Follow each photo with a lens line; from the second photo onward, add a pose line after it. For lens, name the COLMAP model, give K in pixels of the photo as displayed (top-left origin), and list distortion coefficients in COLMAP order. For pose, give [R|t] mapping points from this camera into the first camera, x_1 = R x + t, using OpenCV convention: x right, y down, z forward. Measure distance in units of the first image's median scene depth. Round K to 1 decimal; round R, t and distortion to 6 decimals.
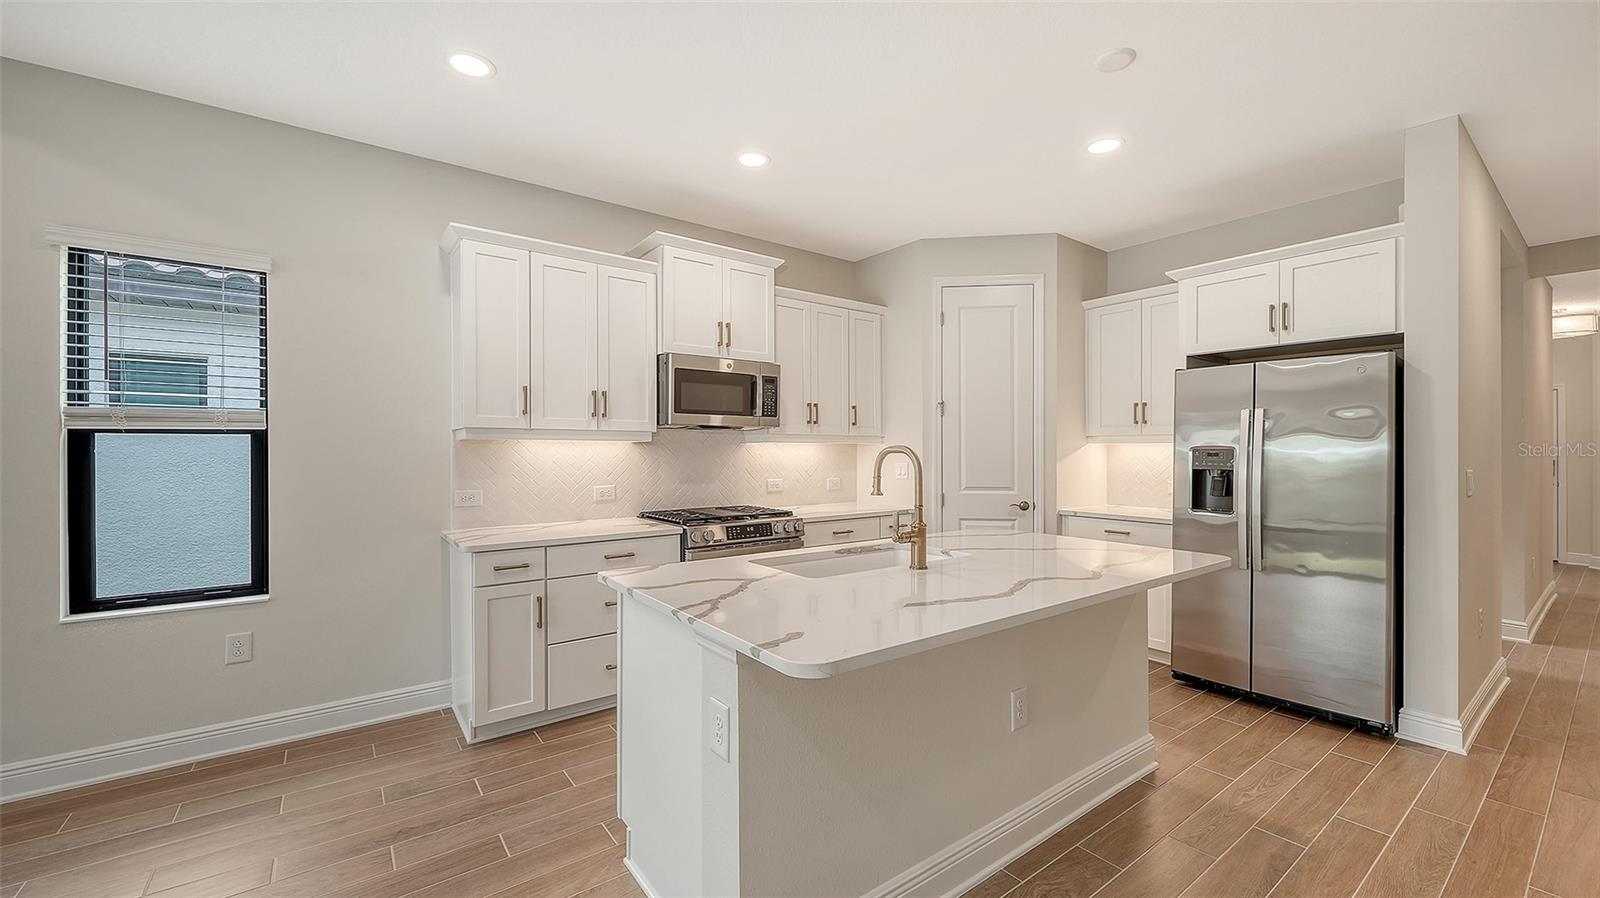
lens RADIAL K [[616.8, 0, 792.2], [0, 616.8, 447.9], [0, 0, 1]] dist [0.001067, 0.000057]
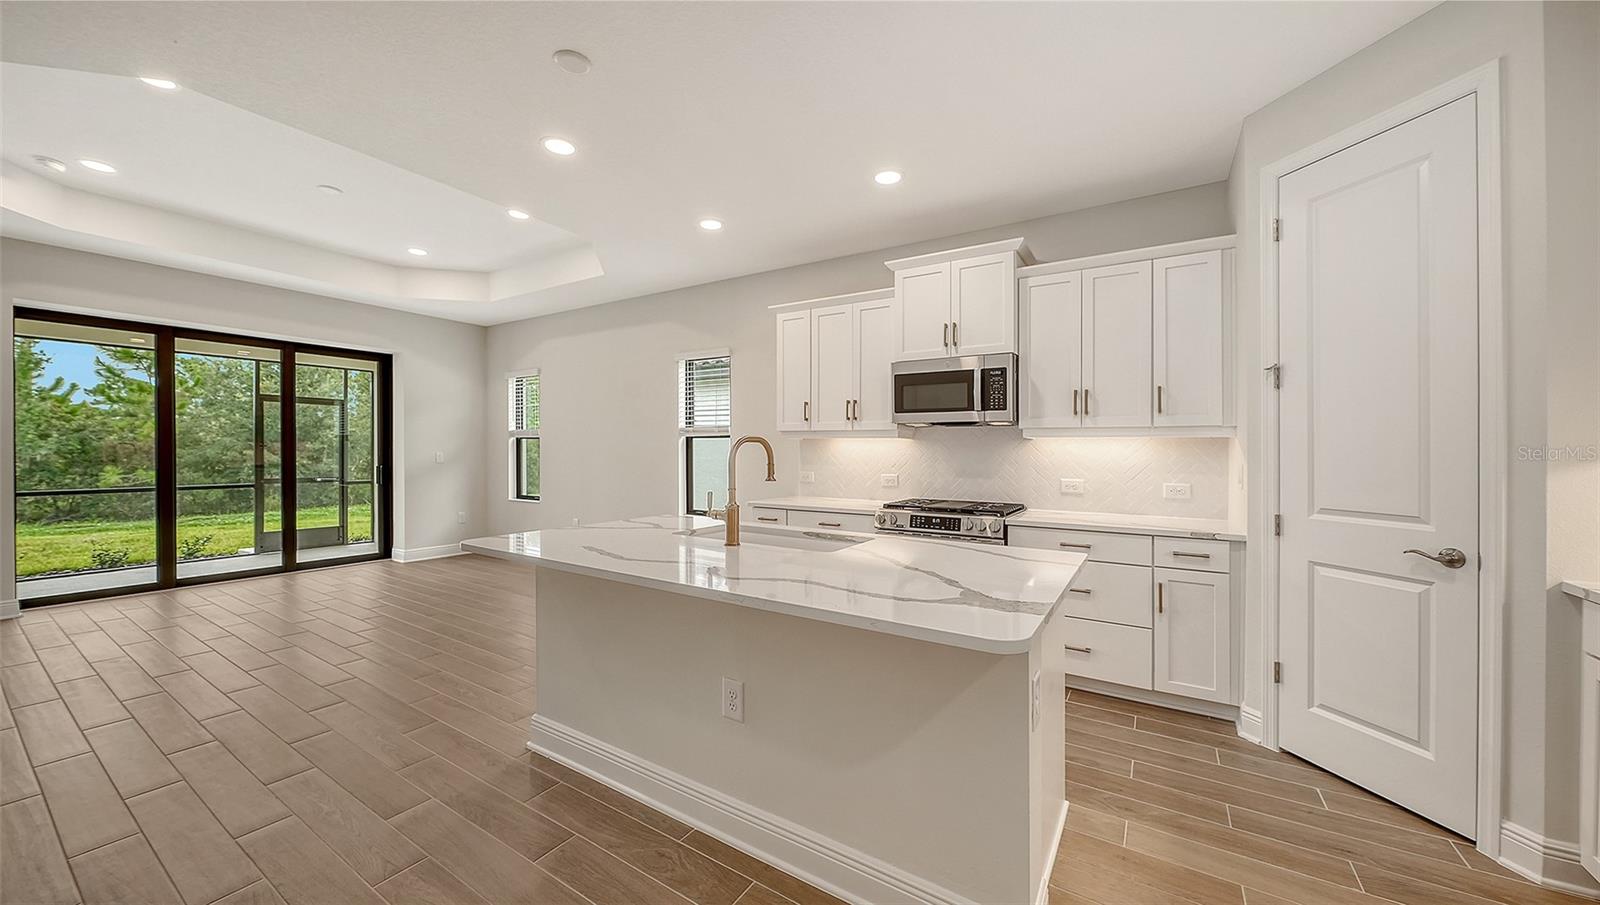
lens RADIAL K [[560.8, 0, 808.6], [0, 560.8, 443.5], [0, 0, 1]] dist [-0.002674, -0.000349]
pose [[0.378597, -0.008882, -0.925519, 0.748421], [-0.004859, 0.999921, -0.011583, 0.014568], [0.925549, 0.008882, 0.378524, 0.462124]]
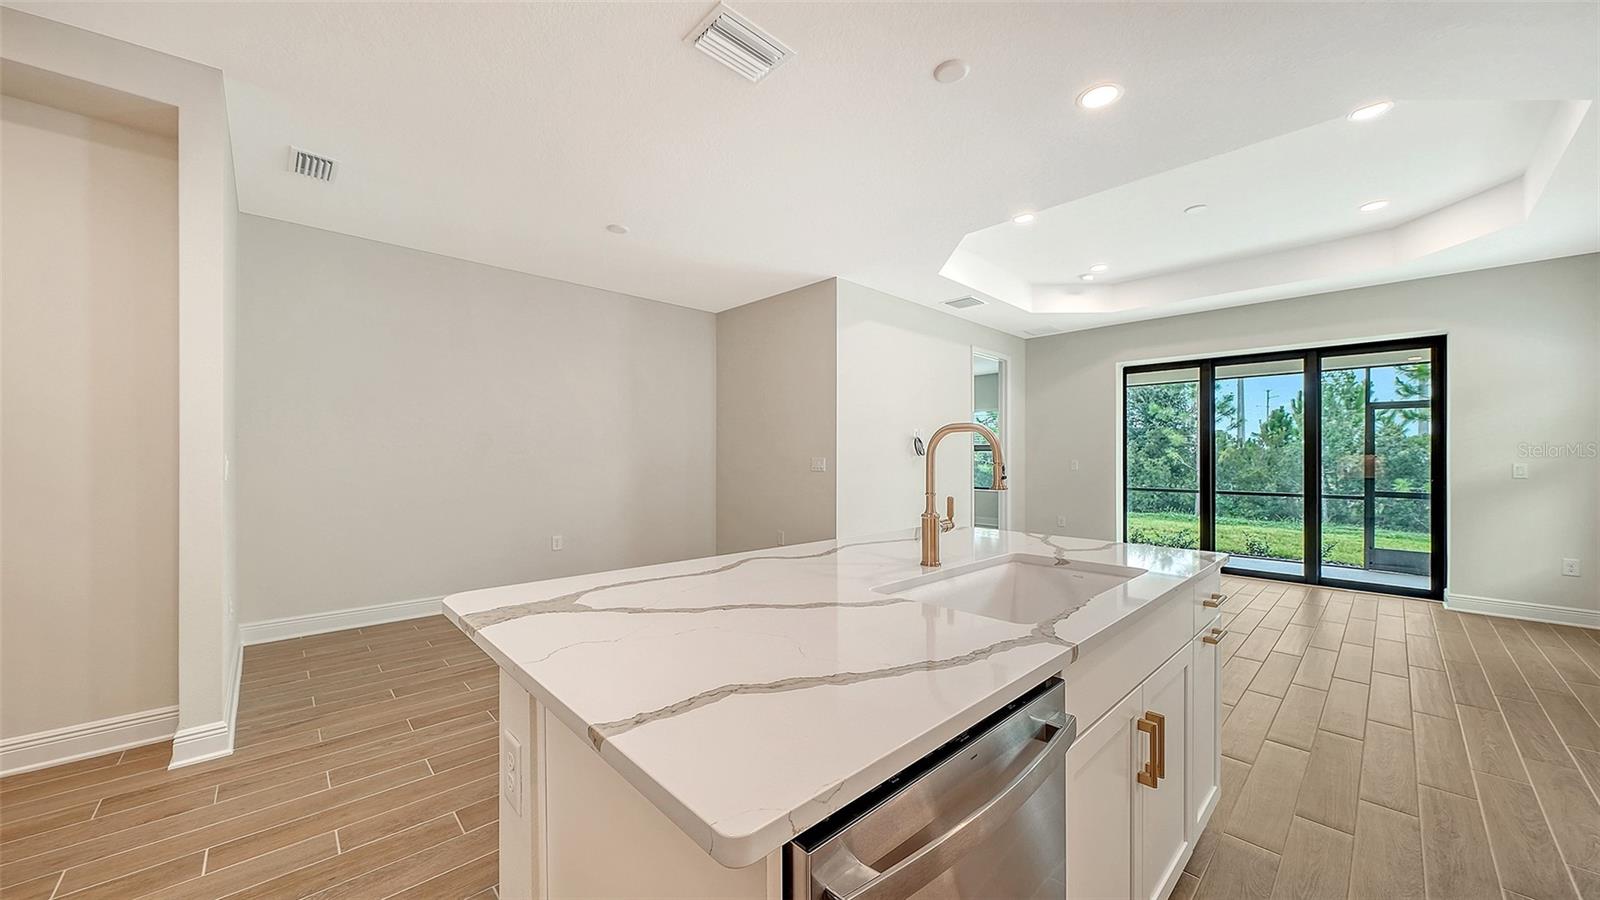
lens RADIAL K [[563.0, 0, 794.4], [0, 563.0, 454.1], [0, 0, 1]] dist [-0.000782, -0.004077]
pose [[-0.993232, -0.006538, -0.115960, 0.304467], [-0.005580, 0.999948, -0.008582, 0.029029], [0.116010, -0.007876, -0.993217, 1.105744]]
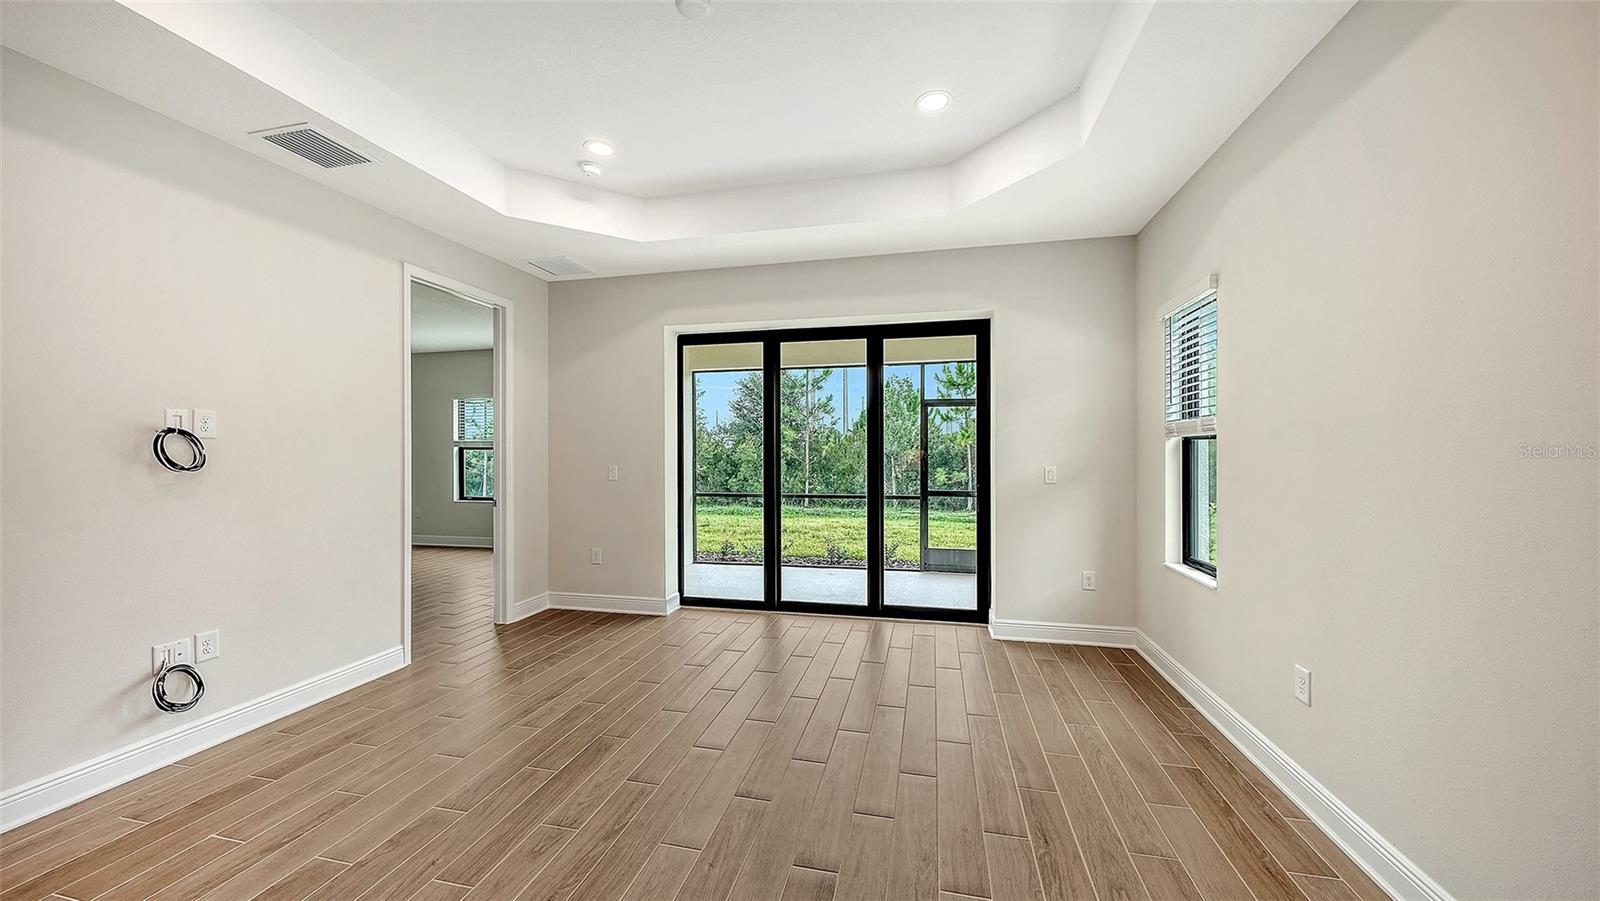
lens RADIAL K [[562.2, 0, 812.0], [0, 562.2, 451.9], [0, 0, 1]] dist [0.000547, -0.000008]
pose [[-0.748766, 0.003844, -0.662823, -0.387994], [0.005941, 0.999982, -0.000912, -0.003323], [0.662807, -0.004620, -0.748776, 0.558420]]
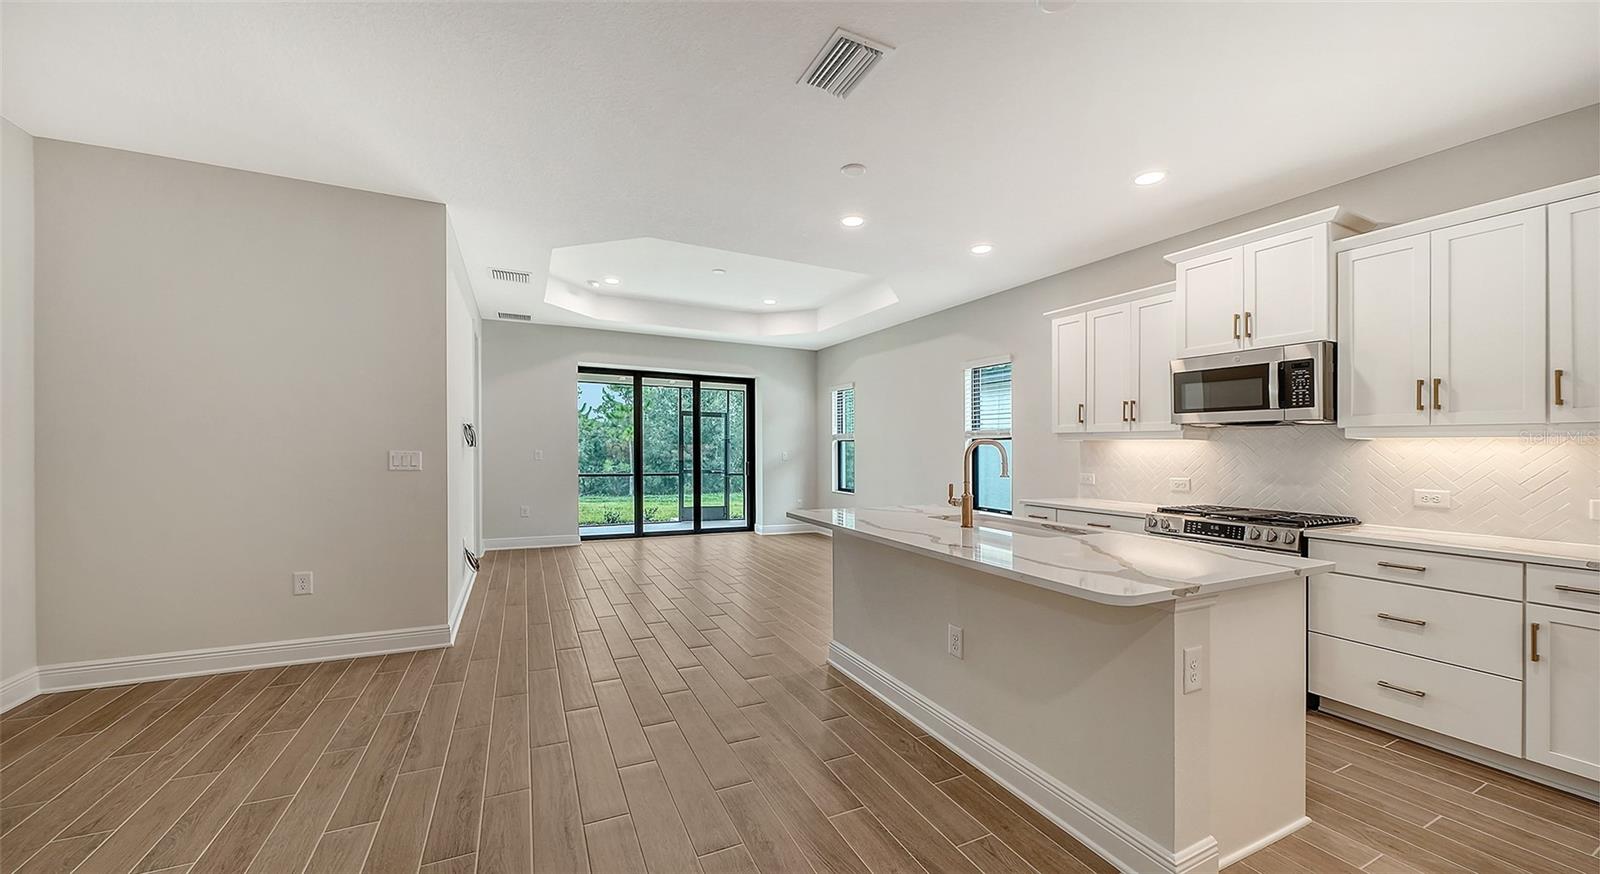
lens RADIAL K [[571.2, 0, 803.5], [0, 571.2, 445.3], [0, 0, 1]] dist [-0.007277, -0.000101]
pose [[-0.171814, -0.007869, -0.985098, 0.962643], [-0.009108, 0.999938, -0.006399, 0.014161], [0.985087, 0.007872, -0.171875, 0.533396]]
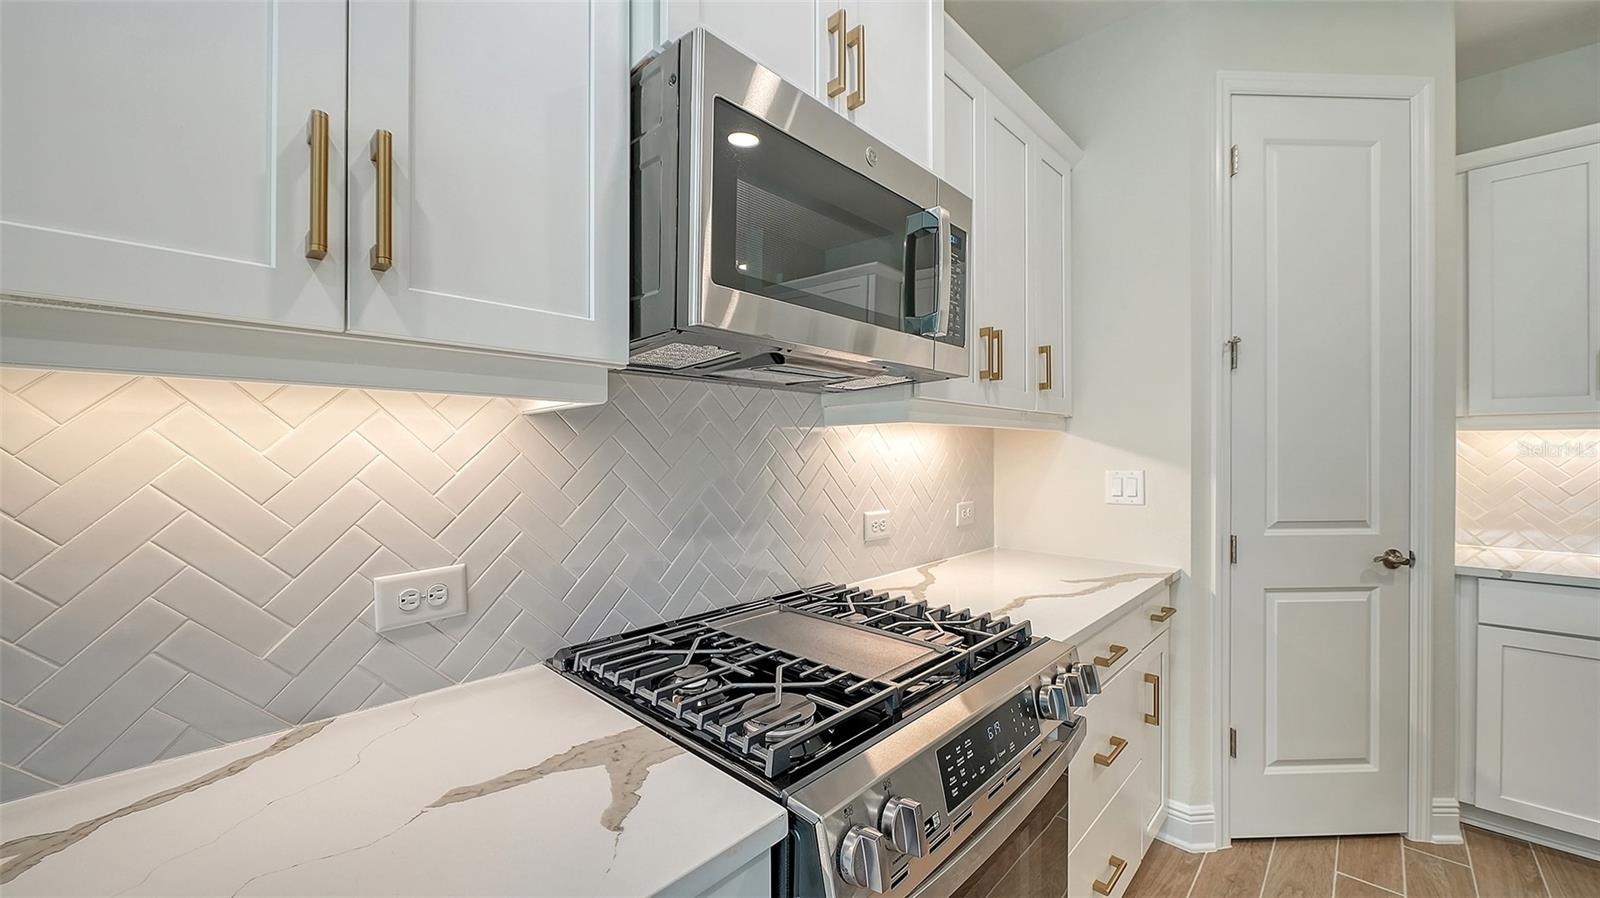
lens RADIAL K [[605.8, 0, 800.7], [0, 605.8, 450.5], [0, 0, 1]] dist [-0.003741, -0.000202]
pose [[0.984383, -0.001128, 0.176037, -0.204951], [0.000183, 0.999985, 0.005384, 0.008280], [-0.176040, -0.005267, 0.984369, 0.781783]]
